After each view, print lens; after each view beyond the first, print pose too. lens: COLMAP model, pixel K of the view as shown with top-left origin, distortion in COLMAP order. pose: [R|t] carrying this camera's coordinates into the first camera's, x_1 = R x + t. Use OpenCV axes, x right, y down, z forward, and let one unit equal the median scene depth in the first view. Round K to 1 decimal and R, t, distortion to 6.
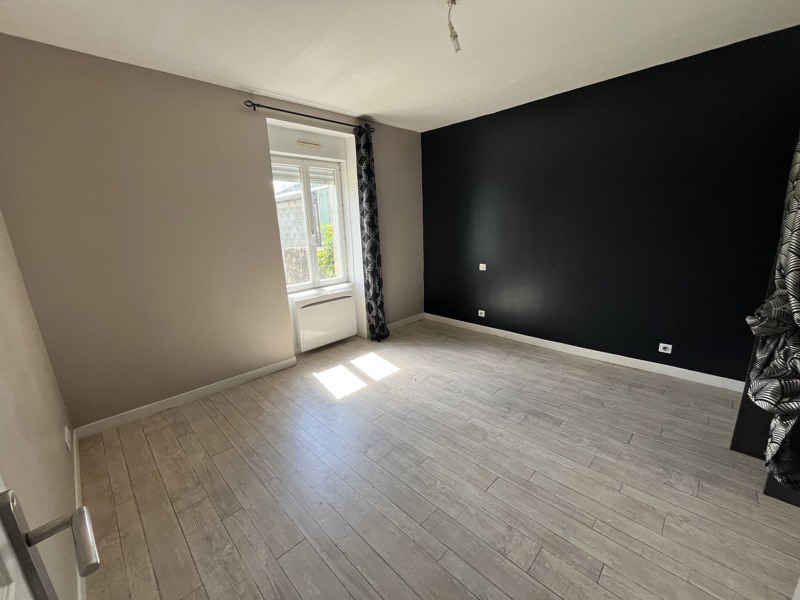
lens RADIAL K [[319.4, 0, 400.0], [0, 319.4, 300.0], [0, 0, 1]] dist [0.000369, 0.000038]
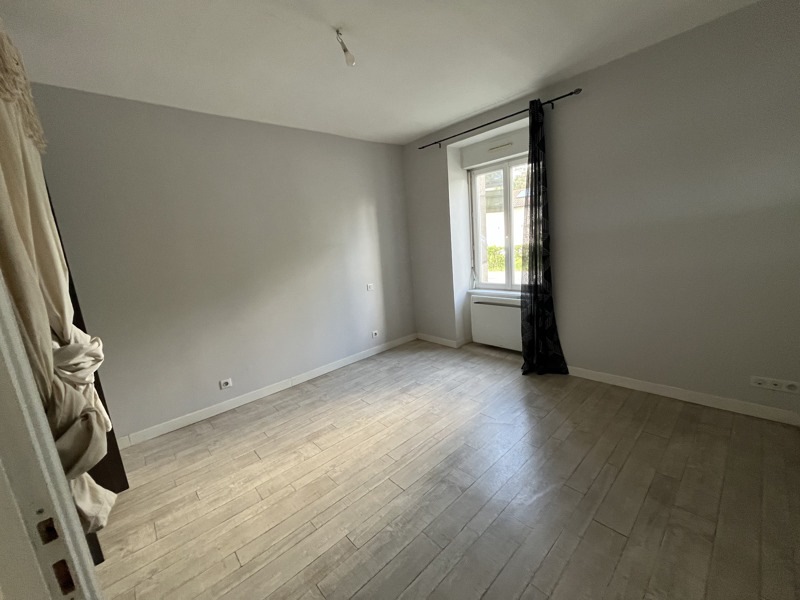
lens RADIAL K [[343.7, 0, 400.0], [0, 343.7, 300.0], [0, 0, 1]] dist [0.023465, -0.000143]
pose [[0.064754, -0.170172, 0.983285, -0.595159], [0.317458, 0.937675, 0.141372, -0.117246], [-0.946059, 0.302997, 0.114741, 0.565370]]
